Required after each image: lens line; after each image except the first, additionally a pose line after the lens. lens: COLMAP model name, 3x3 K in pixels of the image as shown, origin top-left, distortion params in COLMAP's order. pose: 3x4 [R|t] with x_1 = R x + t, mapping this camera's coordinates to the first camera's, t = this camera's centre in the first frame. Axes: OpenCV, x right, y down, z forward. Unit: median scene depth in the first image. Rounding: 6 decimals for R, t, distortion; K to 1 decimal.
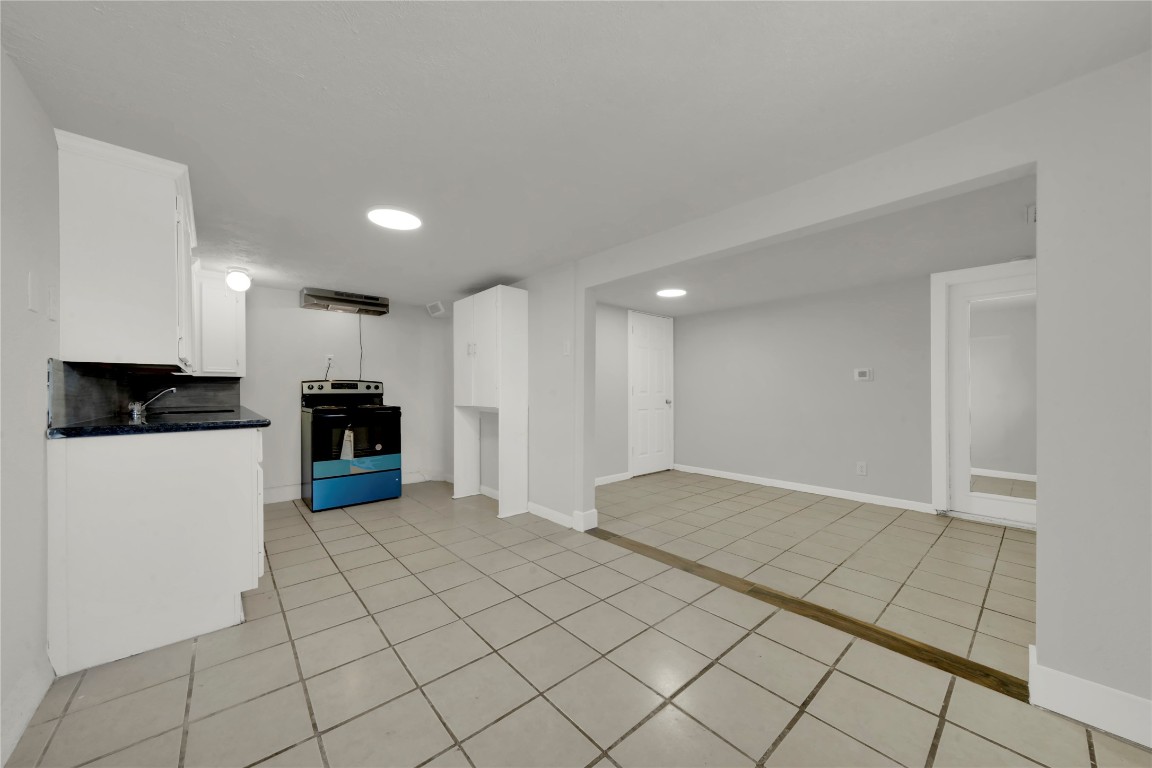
lens RADIAL K [[406.9, 0, 574.0], [0, 406.9, 387.7], [0, 0, 1]] dist [-0.002159, -0.000126]
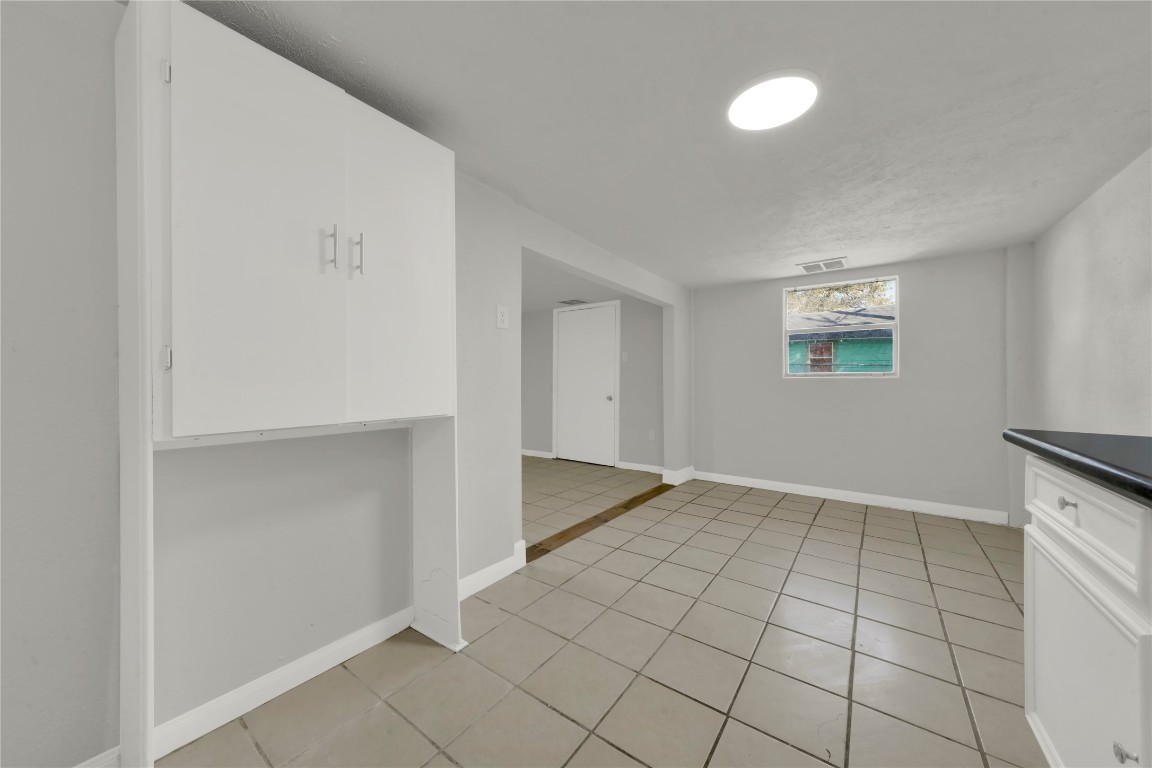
lens RADIAL K [[406.9, 0, 574.9], [0, 406.9, 386.4], [0, 0, 1]] dist [-0.002159, -0.000126]
pose [[-0.214829, 0.004083, 0.976643, -0.902698], [-0.001461, 0.999989, -0.004501, 0.039550], [-0.976651, -0.002393, -0.214820, 1.329957]]
